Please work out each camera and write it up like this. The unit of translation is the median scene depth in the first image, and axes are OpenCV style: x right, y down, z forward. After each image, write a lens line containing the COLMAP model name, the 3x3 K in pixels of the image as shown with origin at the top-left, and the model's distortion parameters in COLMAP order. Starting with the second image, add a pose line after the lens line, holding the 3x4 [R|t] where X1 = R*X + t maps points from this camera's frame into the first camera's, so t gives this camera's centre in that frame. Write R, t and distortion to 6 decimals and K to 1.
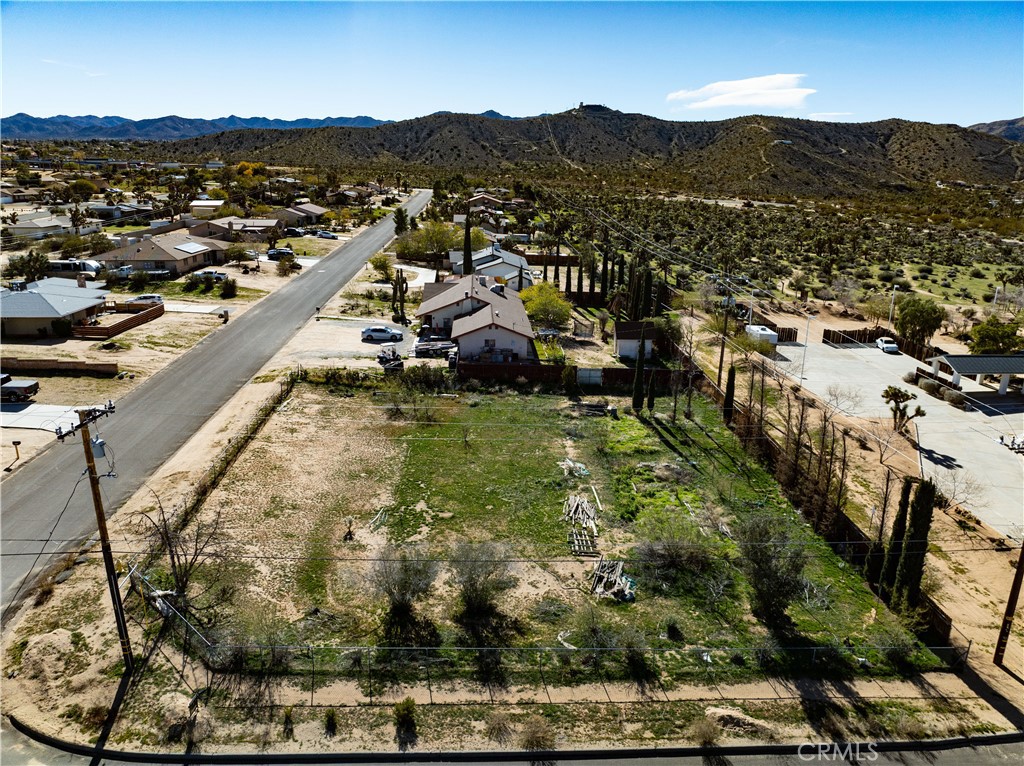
lens RADIAL K [[721.9, 0, 513.0], [0, 721.9, 388.3], [0, 0, 1]] dist [-0.048357, 0.017261]
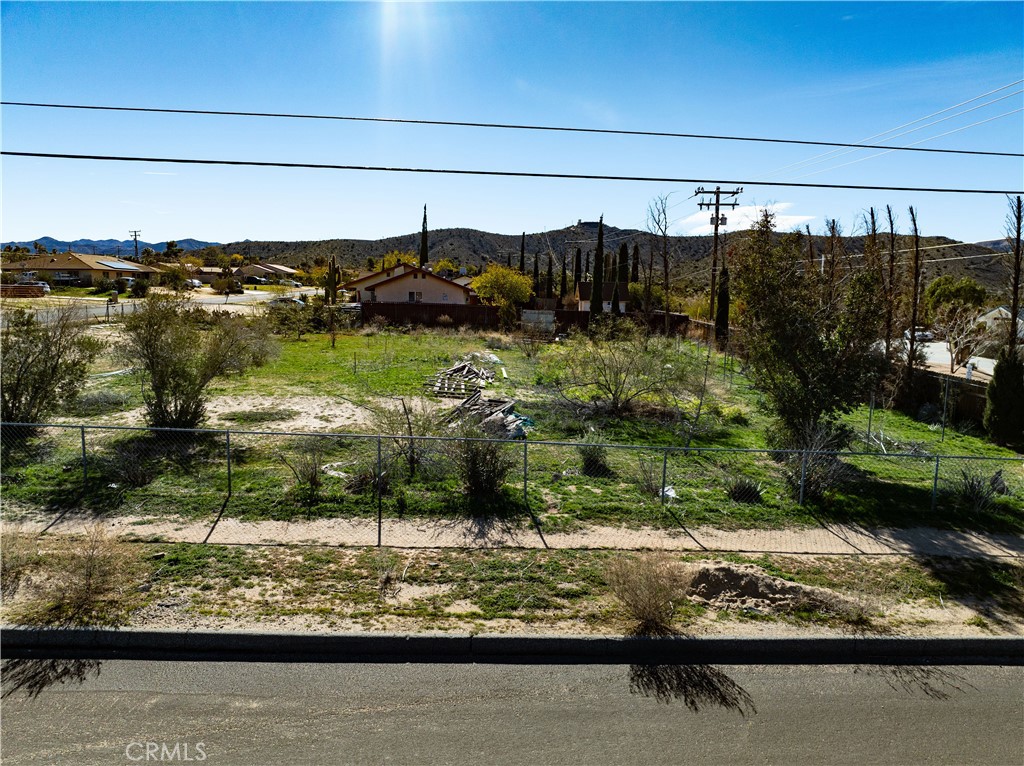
lens RADIAL K [[721.9, 0, 513.2], [0, 721.9, 384.0], [0, 0, 1]] dist [-0.048357, 0.017261]
pose [[0.999987, -0.000210, -0.005089, 0.131453], [-0.000650, 0.985702, -0.168495, 0.272392], [0.005051, 0.168496, 0.985689, 0.416532]]
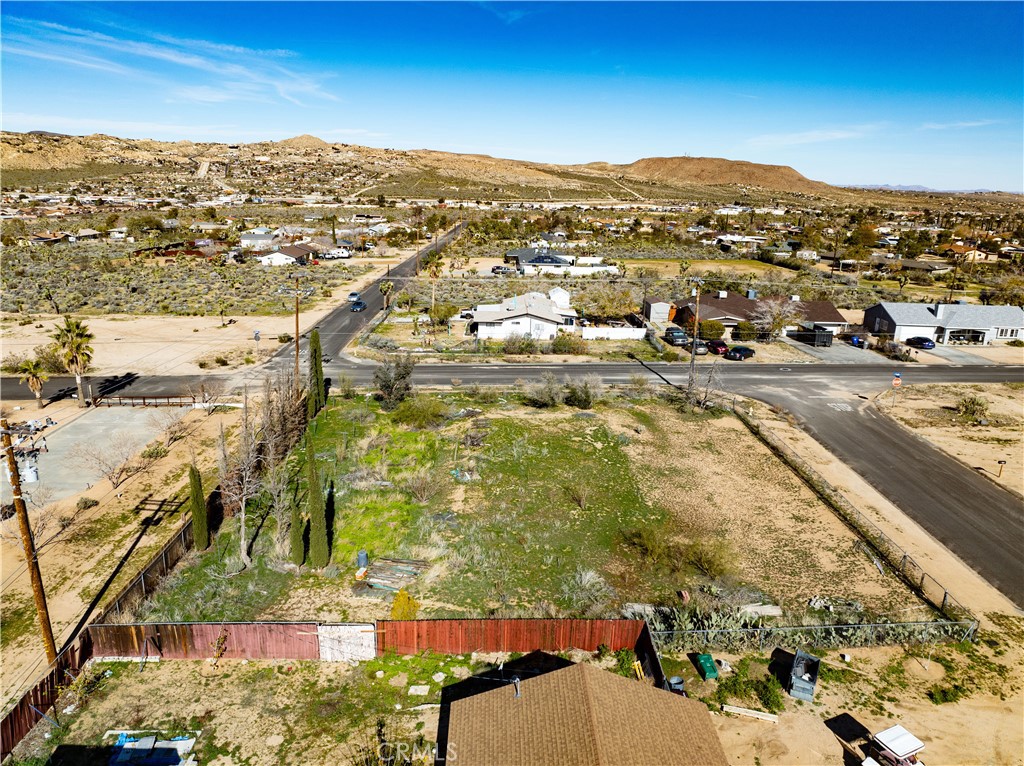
lens RADIAL K [[721.9, 0, 513.8], [0, 721.9, 382.2], [0, 0, 1]] dist [-0.048357, 0.017261]
pose [[-0.998704, -0.047949, 0.017075, 0.006143], [-0.030845, 0.837008, 0.546320, -0.617769], [-0.040488, 0.545086, -0.837402, 1.994602]]
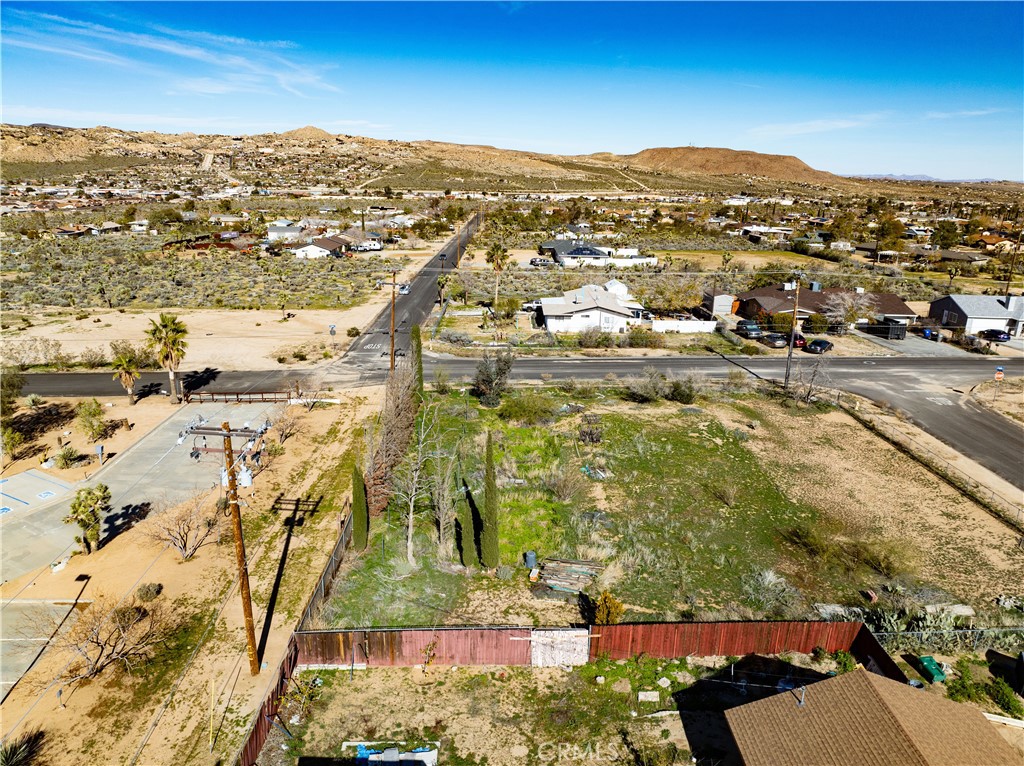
lens RADIAL K [[721.9, 0, 513.4], [0, 721.9, 381.5], [0, 0, 1]] dist [-0.048357, 0.017261]
pose [[-0.998734, -0.045604, 0.021251, 0.207078], [-0.026134, 0.831160, 0.555419, -0.608547], [-0.042992, 0.554160, -0.831299, 1.984725]]
